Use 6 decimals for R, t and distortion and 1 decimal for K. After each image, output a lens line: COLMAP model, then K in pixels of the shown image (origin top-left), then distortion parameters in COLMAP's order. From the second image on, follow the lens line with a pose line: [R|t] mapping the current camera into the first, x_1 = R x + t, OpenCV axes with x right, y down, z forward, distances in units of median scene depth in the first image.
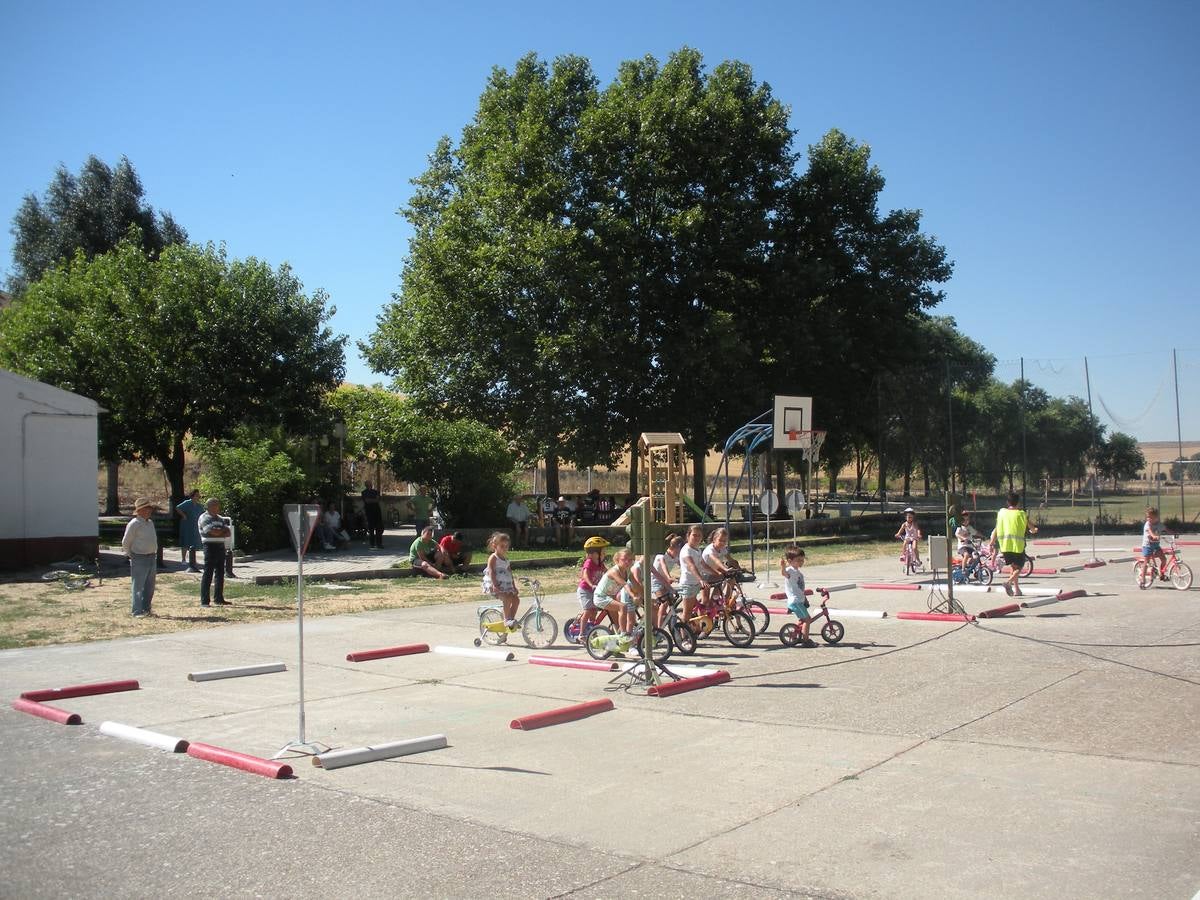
lens RADIAL K [[1274.3, 0, 623.3], [0, 1274.3, 453.2], [0, 0, 1]] dist [-0.310983, 0.383132]
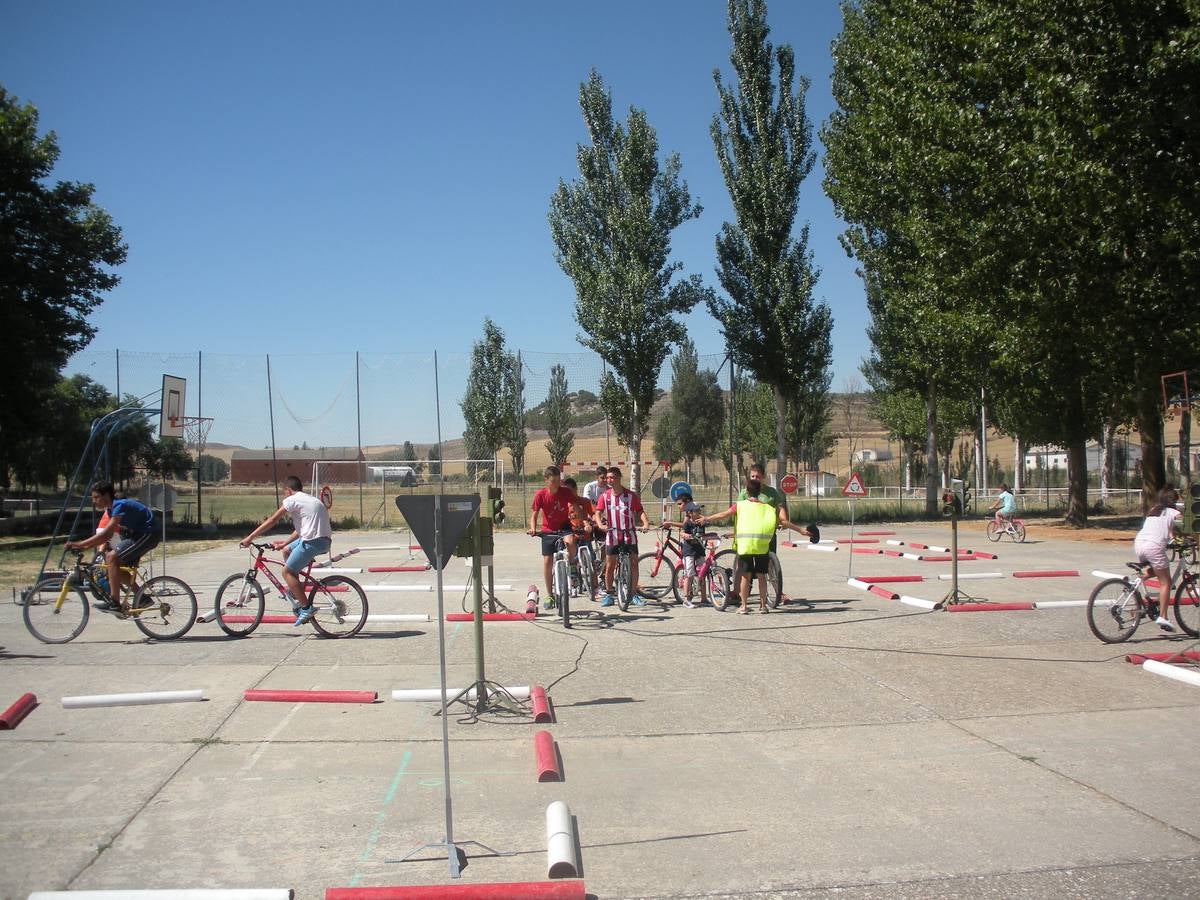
lens RADIAL K [[1275.1, 0, 622.8], [0, 1275.1, 453.4], [0, 0, 1]] dist [-0.309467, 0.383212]
pose [[0.711738, 0.023133, 0.702064, -0.119675], [-0.022703, 0.999693, -0.009925, 0.004775], [-0.702078, -0.008875, 0.712045, 0.083893]]
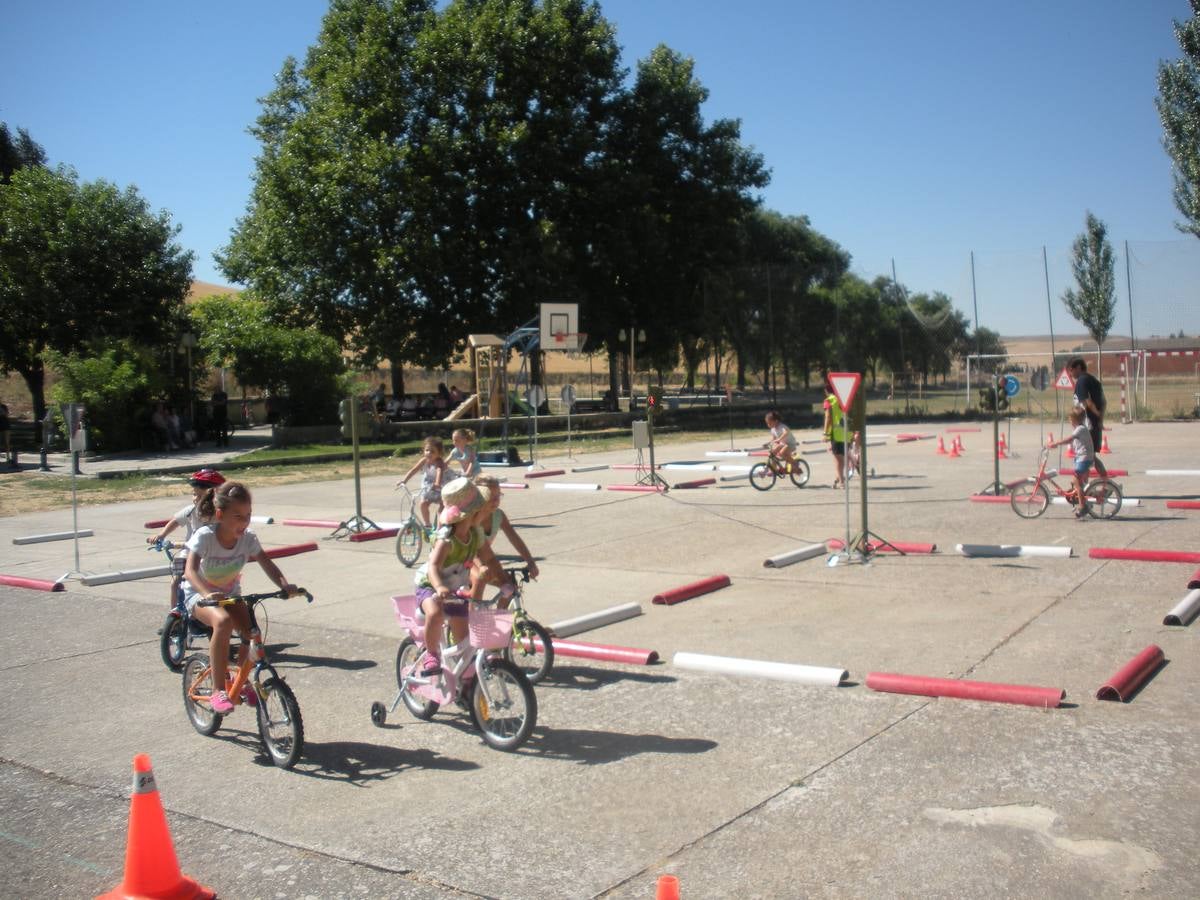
lens RADIAL K [[1276.8, 0, 618.0], [0, 1276.8, 453.0], [0, 0, 1]] dist [-0.308234, 0.384581]
pose [[0.996536, -0.020375, 0.080627, 0.045734], [0.013835, 0.996629, 0.080861, -0.001277], [-0.082003, -0.079465, 0.993459, -0.079218]]
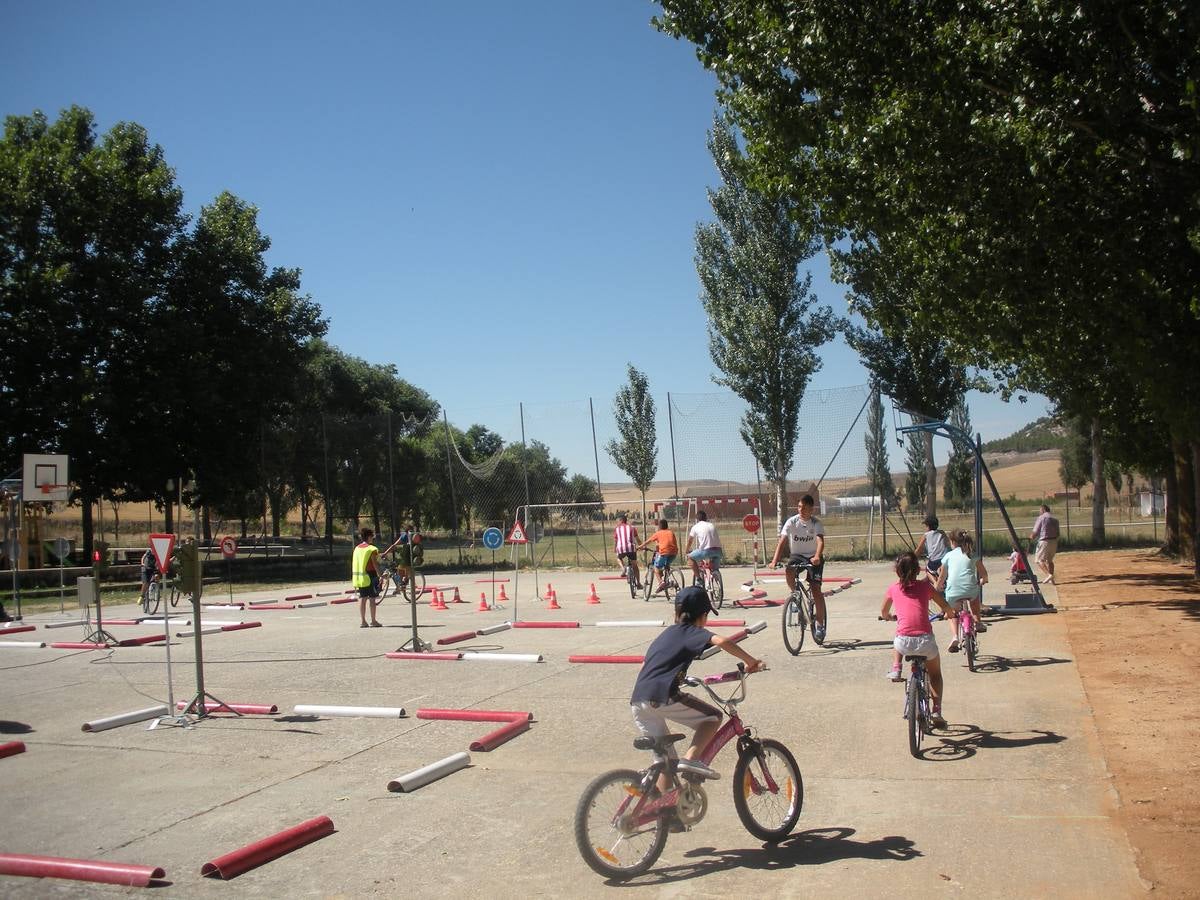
lens RADIAL K [[1274.3, 0, 623.3], [0, 1274.3, 453.2], [0, 0, 1]] dist [-0.310983, 0.383132]
pose [[0.926724, 0.001649, 0.375740, 0.102433], [0.010921, 0.999450, -0.031321, -0.003565], [-0.375585, 0.033130, 0.926196, -0.091241]]
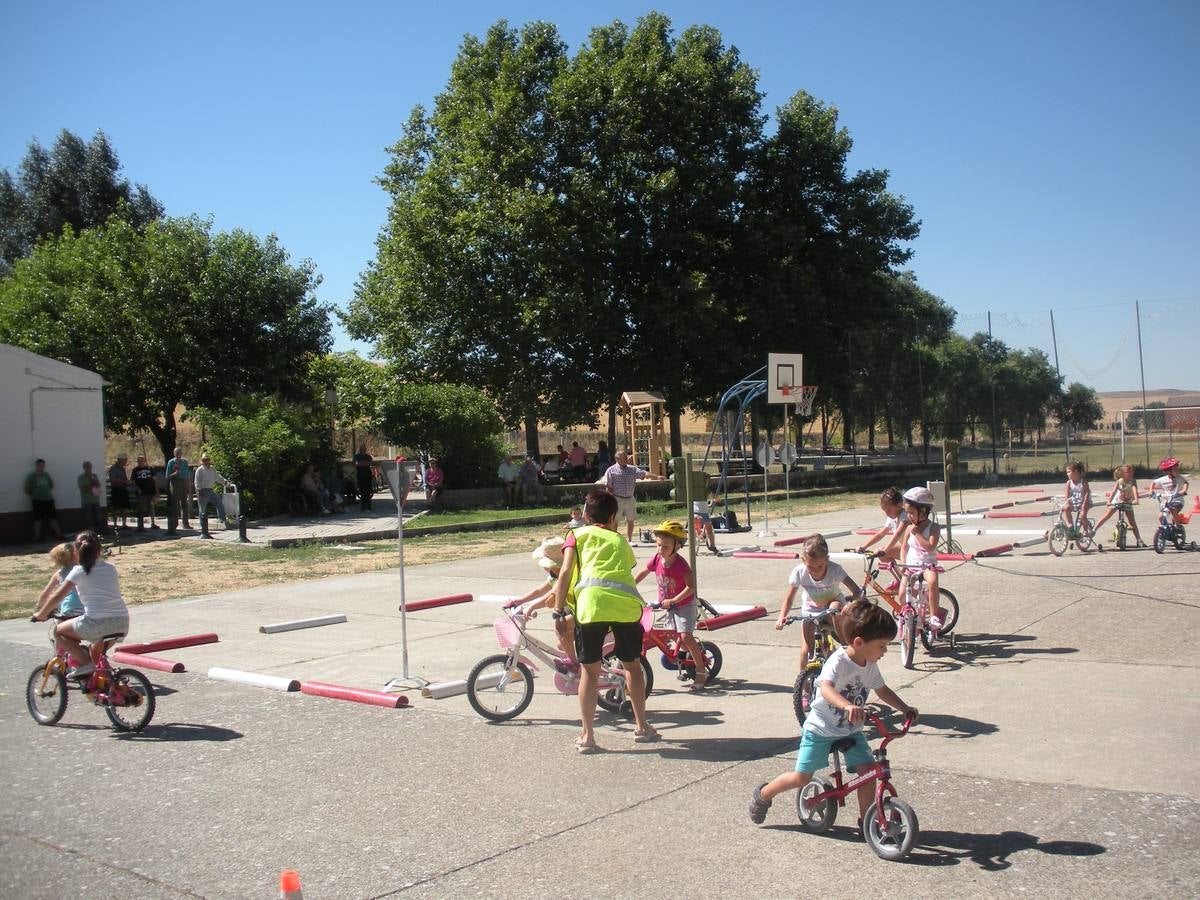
lens RADIAL K [[1274.3, 0, 623.3], [0, 1274.3, 453.2], [0, 0, 1]] dist [-0.310983, 0.383132]
pose [[0.999173, -0.024319, 0.032584, -0.017707], [0.023289, 0.999229, 0.031620, 0.000555], [-0.033328, -0.030835, 0.998969, -0.021556]]
